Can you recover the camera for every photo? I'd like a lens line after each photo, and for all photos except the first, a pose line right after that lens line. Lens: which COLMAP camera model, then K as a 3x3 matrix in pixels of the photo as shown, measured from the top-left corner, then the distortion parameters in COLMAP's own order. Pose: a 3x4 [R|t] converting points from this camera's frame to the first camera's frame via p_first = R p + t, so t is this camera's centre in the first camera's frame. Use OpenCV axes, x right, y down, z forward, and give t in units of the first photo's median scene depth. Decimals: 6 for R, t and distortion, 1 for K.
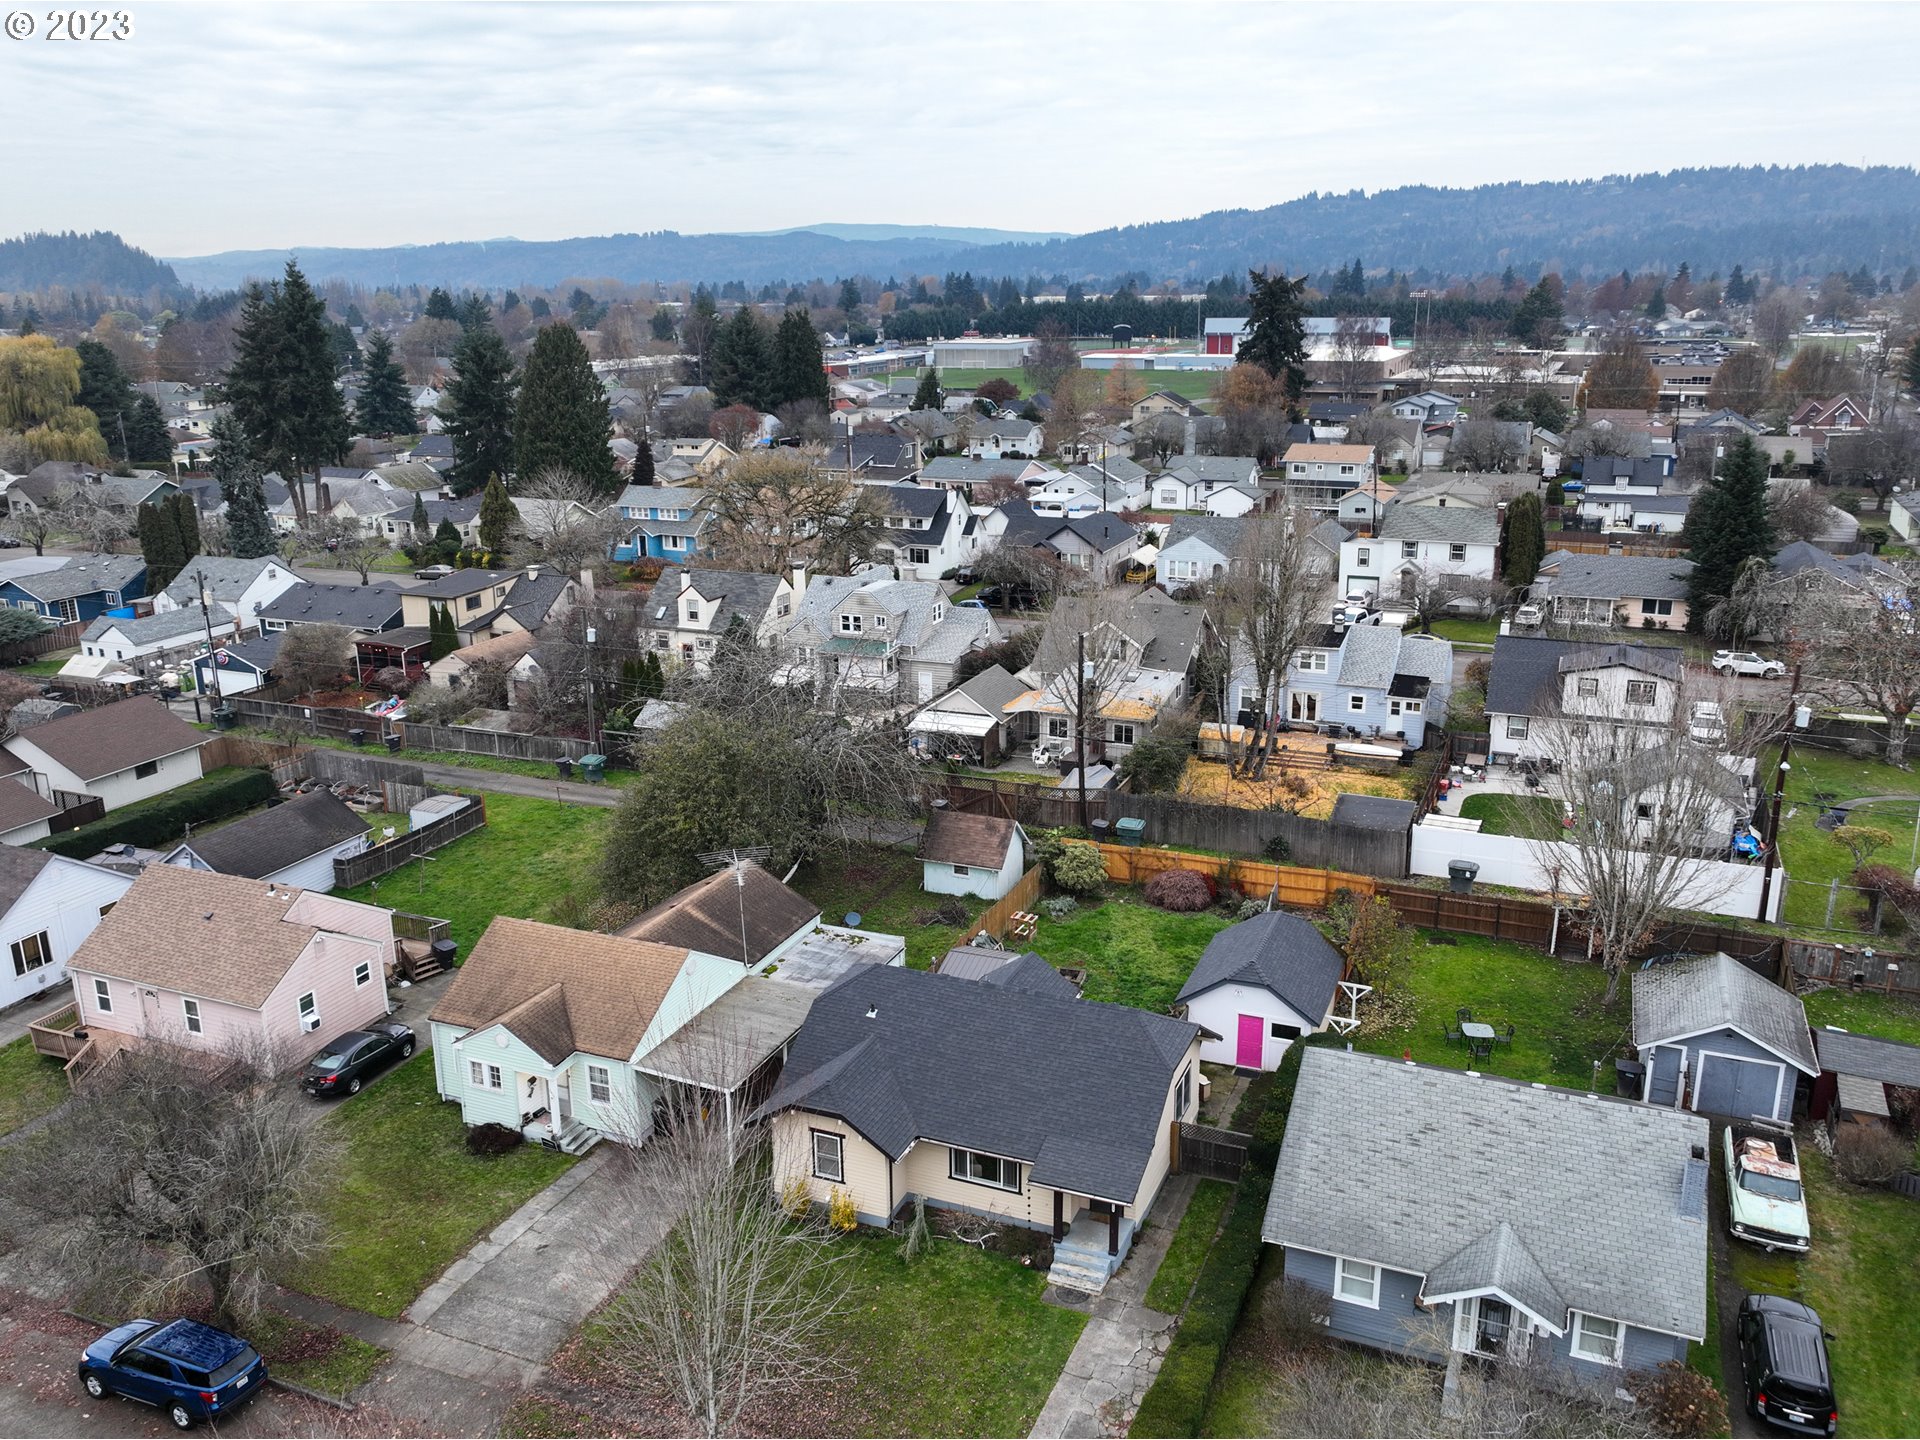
lens RADIAL K [[1536.1, 0, 960.0], [0, 1536.1, 720.0], [0, 0, 1]] dist [0.019272, 0.000616]
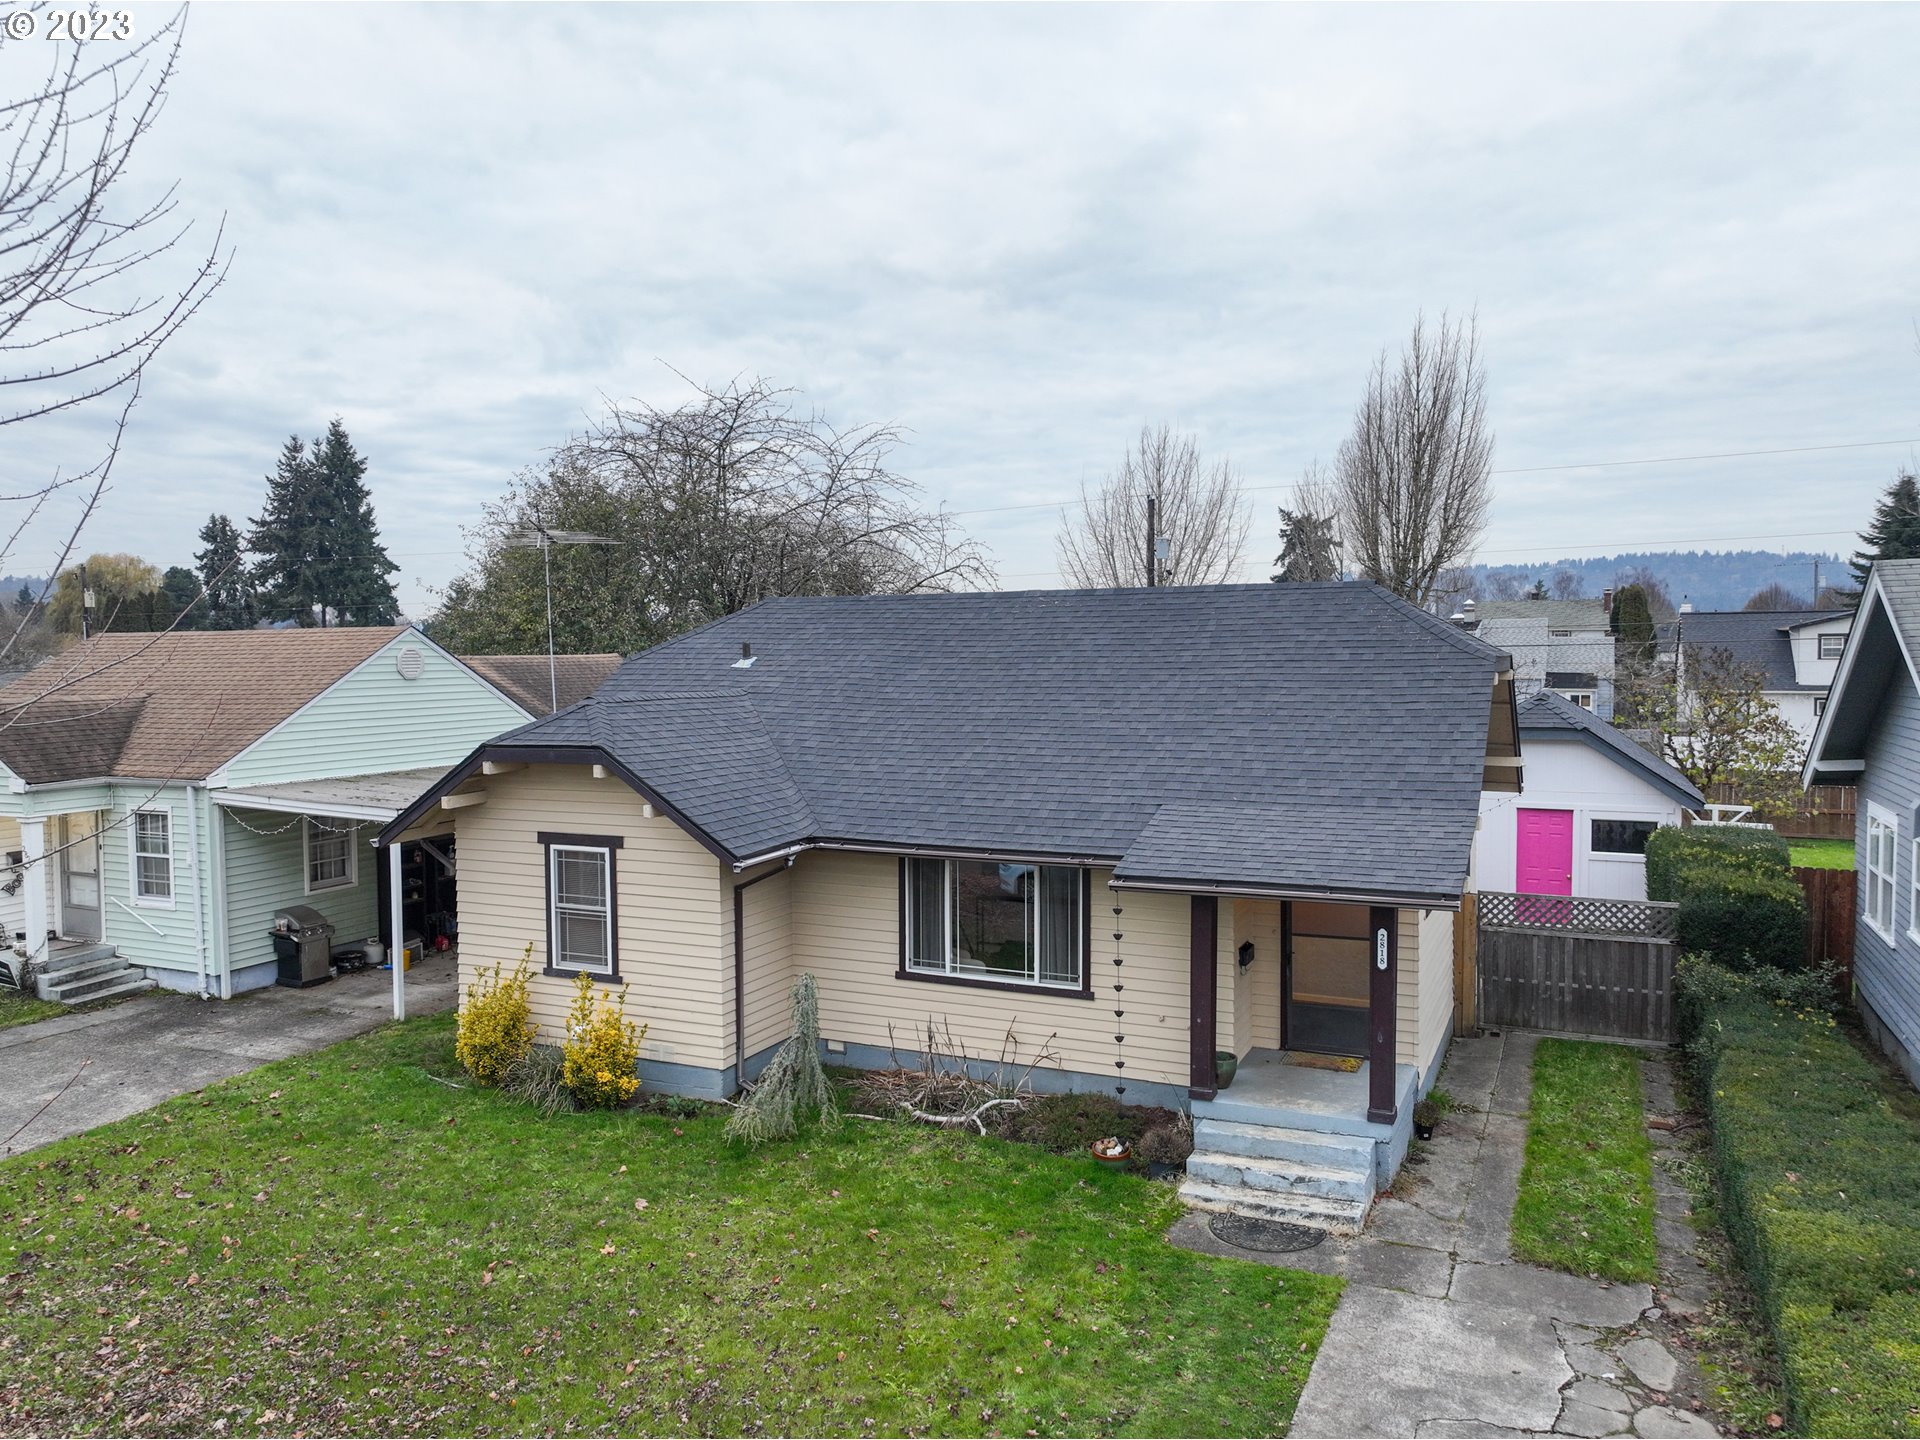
lens RADIAL K [[1356.5, 0, 960.0], [0, 1356.5, 720.0], [0, 0, 1]] dist [0.006985, 0.004394]
pose [[0.999424, 0.007572, -0.033071, 0.019403], [-0.014998, 0.972964, -0.230468, 0.321999], [0.030432, 0.230831, 0.972518, 0.680201]]
